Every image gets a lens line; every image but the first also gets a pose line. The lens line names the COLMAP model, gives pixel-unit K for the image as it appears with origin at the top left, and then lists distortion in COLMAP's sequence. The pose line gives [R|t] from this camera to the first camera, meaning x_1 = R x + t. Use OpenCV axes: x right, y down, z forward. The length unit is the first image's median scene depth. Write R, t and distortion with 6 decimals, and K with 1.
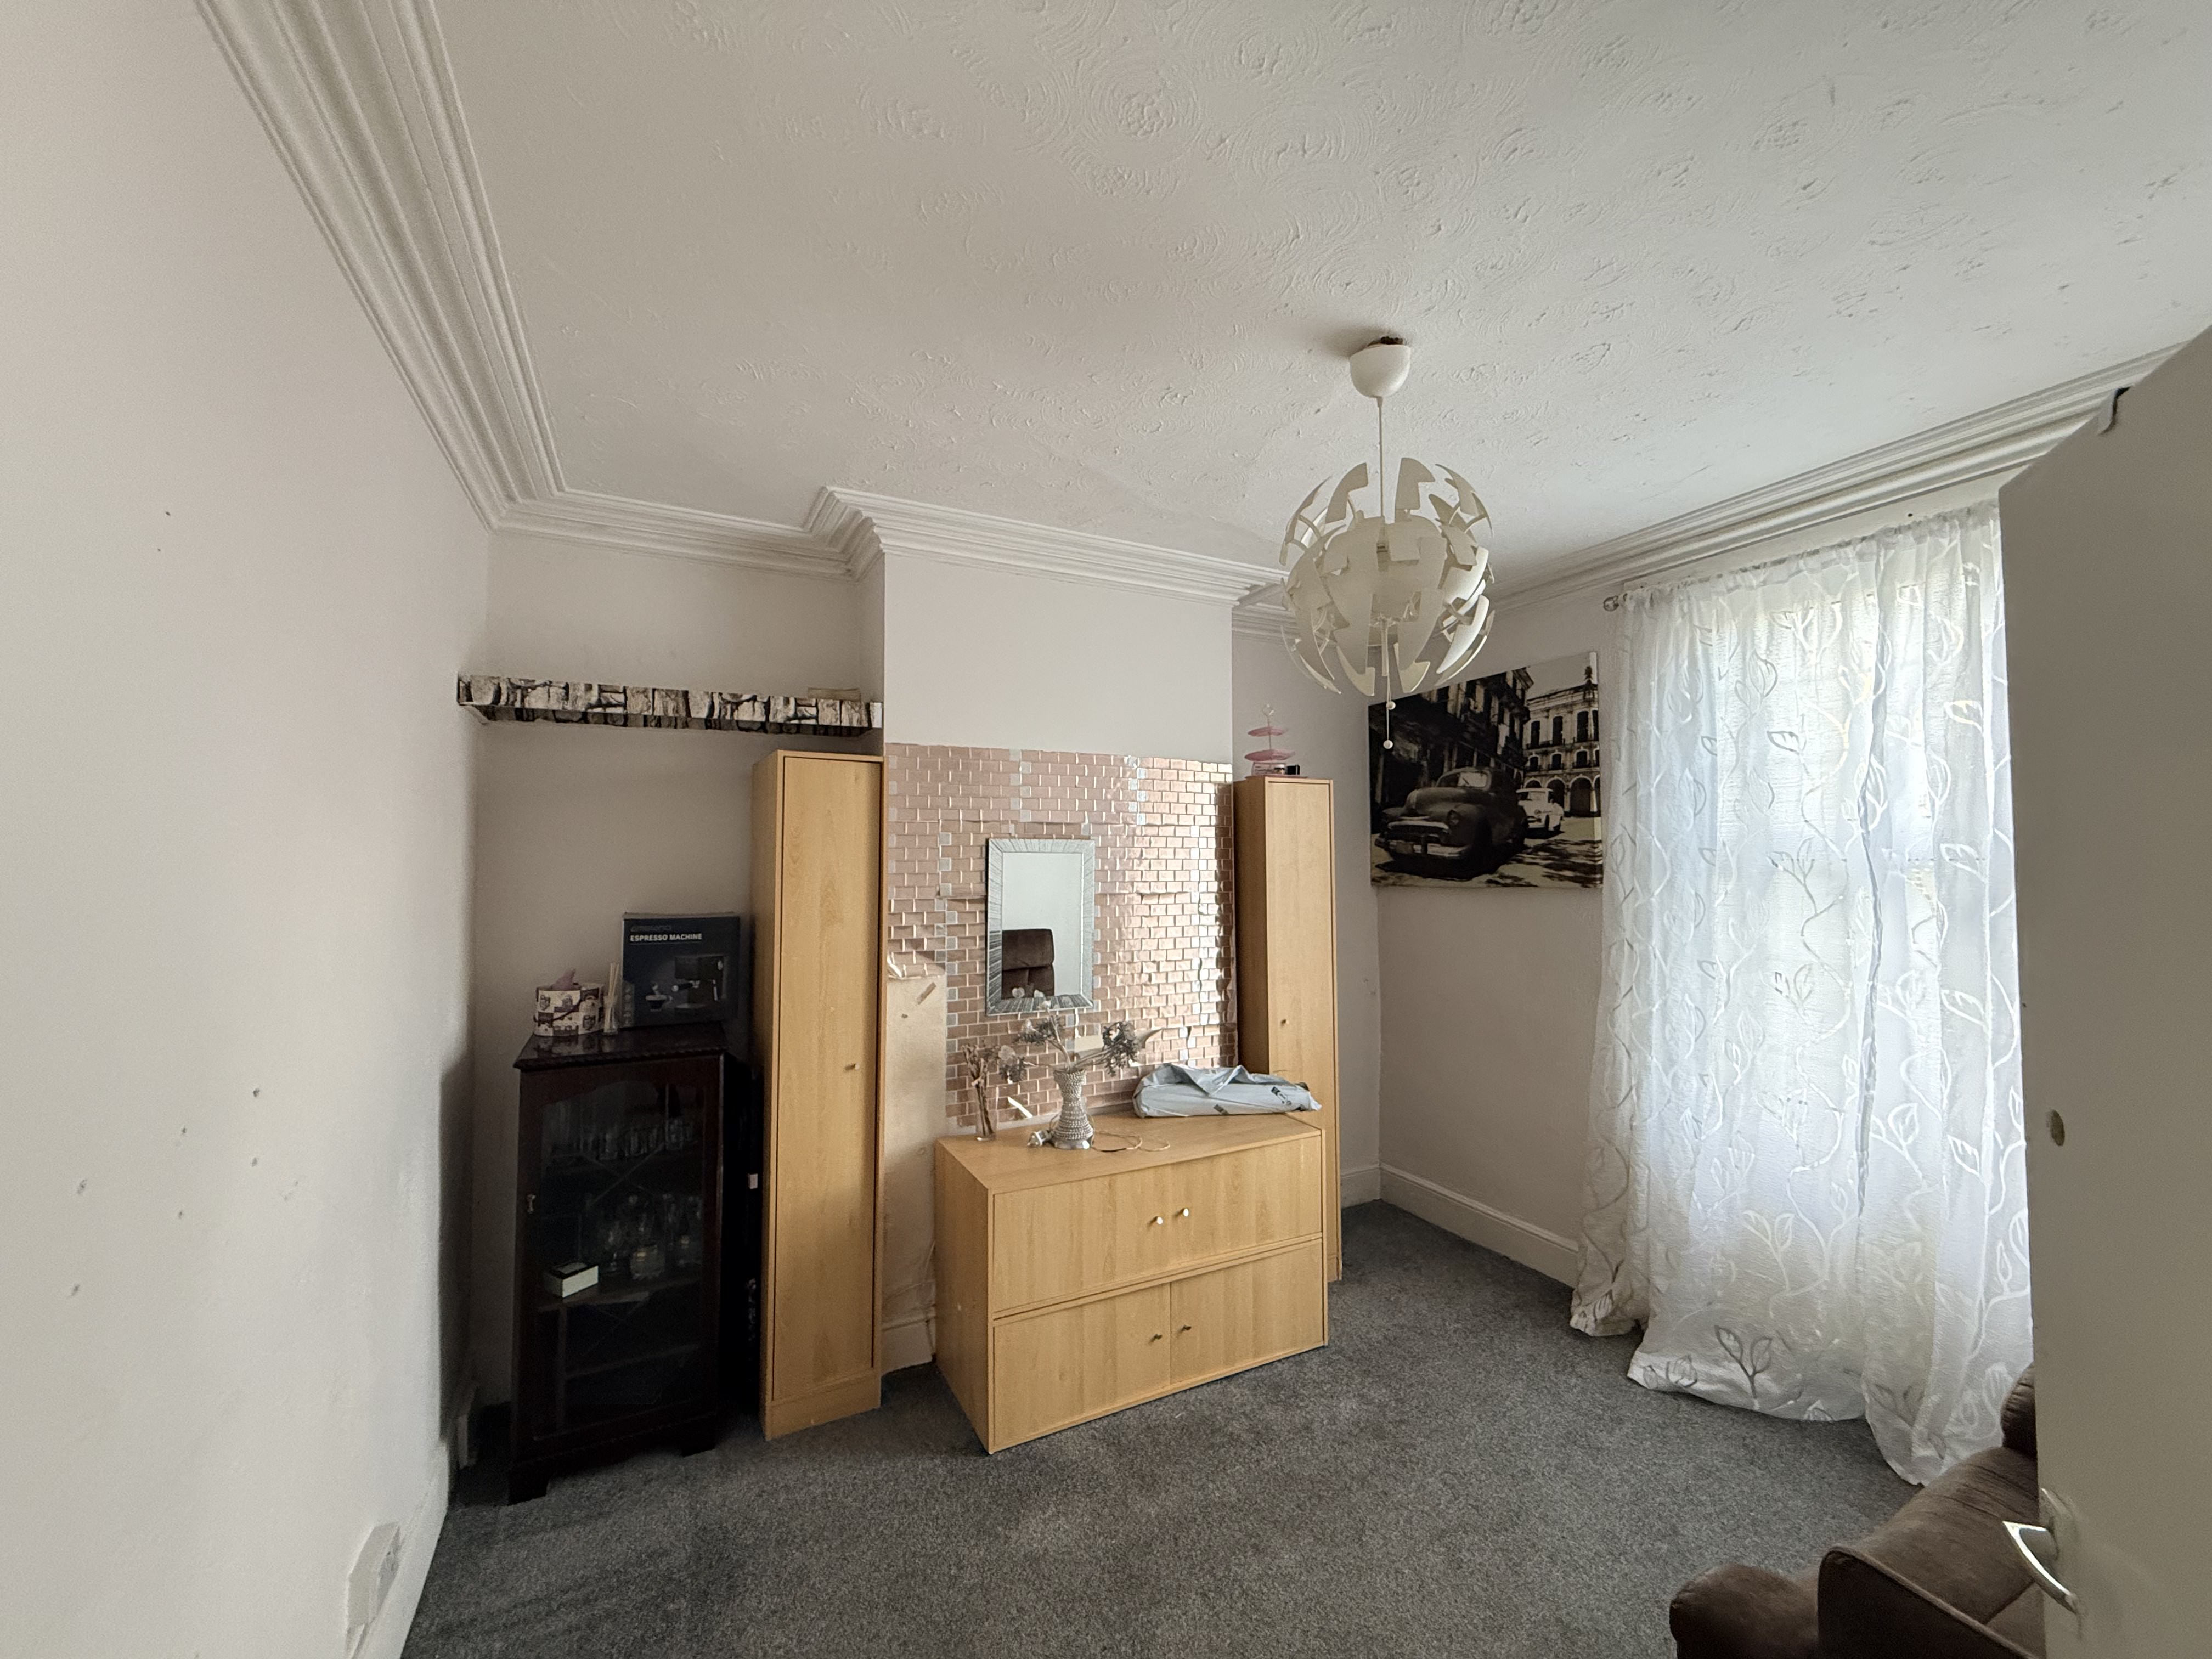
lens RADIAL K [[883.4, 0, 1105.3], [0, 883.4, 838.7], [0, 0, 1]] dist [0.000071, 0.000292]
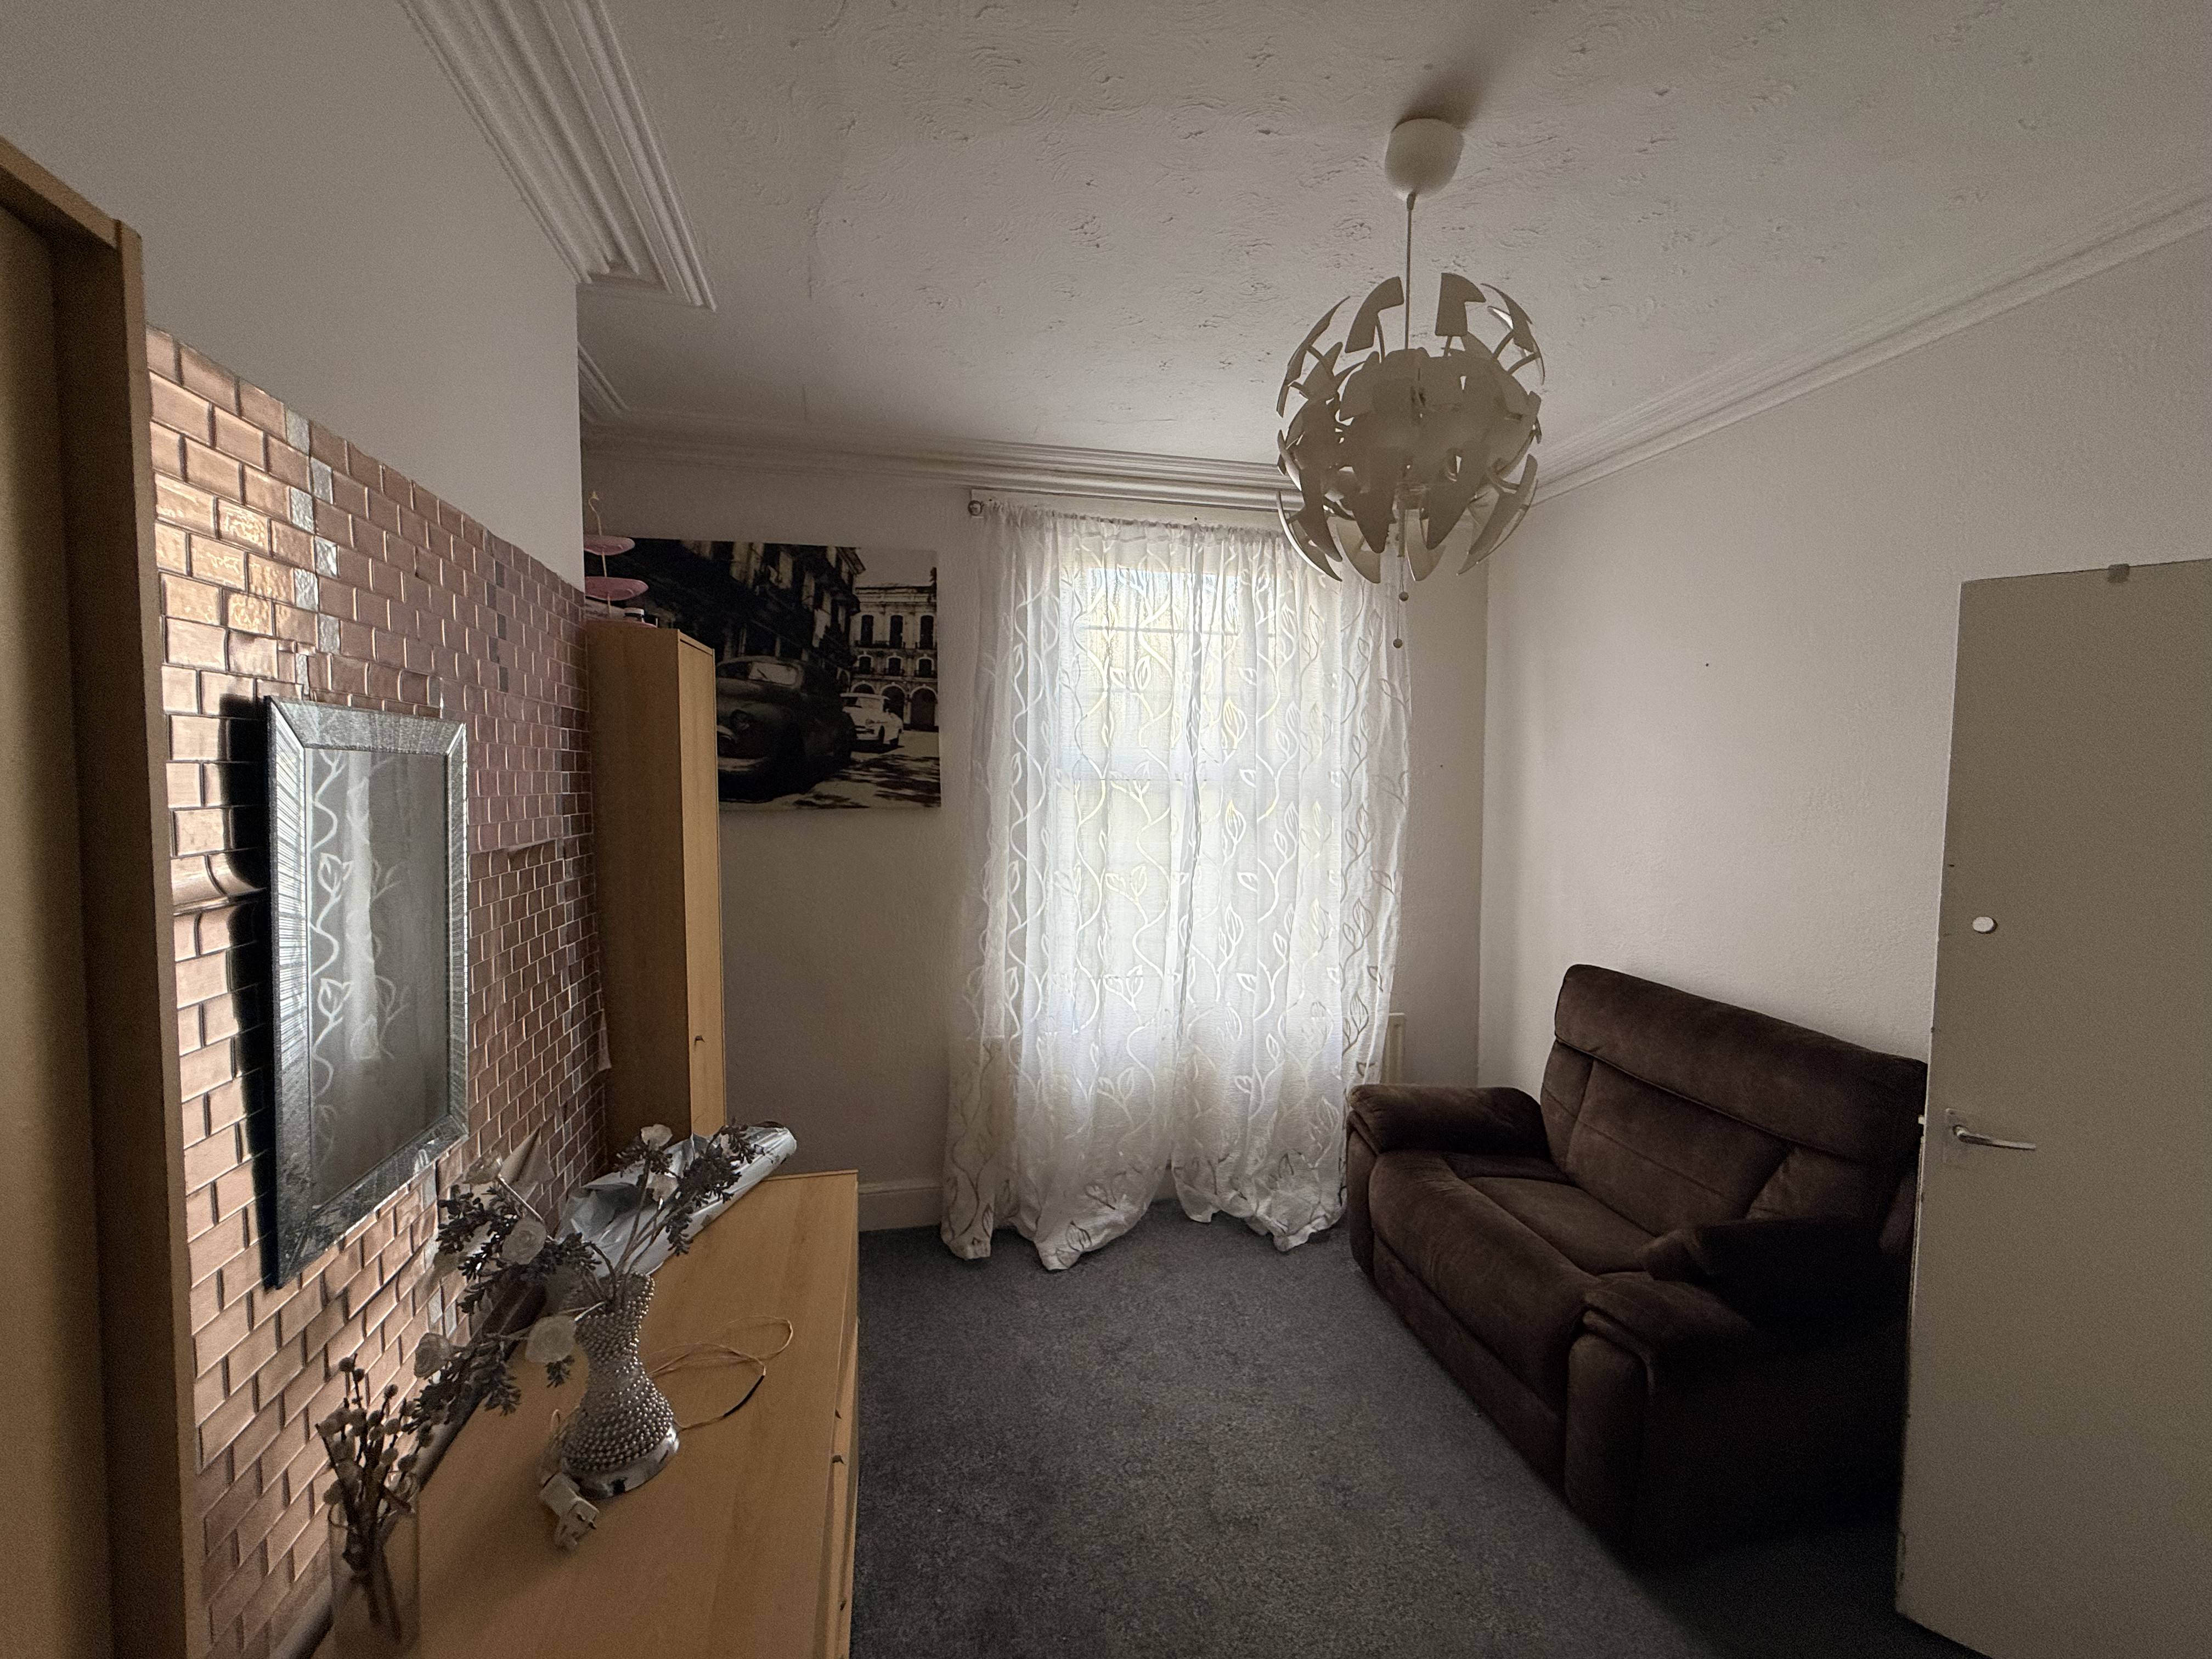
lens RADIAL K [[883.4, 0, 1098.9], [0, 883.4, 830.2], [0, 0, 1]] dist [0.000071, 0.000292]
pose [[0.237249, -0.057595, 0.969740, -0.309995], [-0.034035, 0.997135, 0.067548, 0.009989], [-0.970853, -0.049031, 0.234609, 0.580633]]
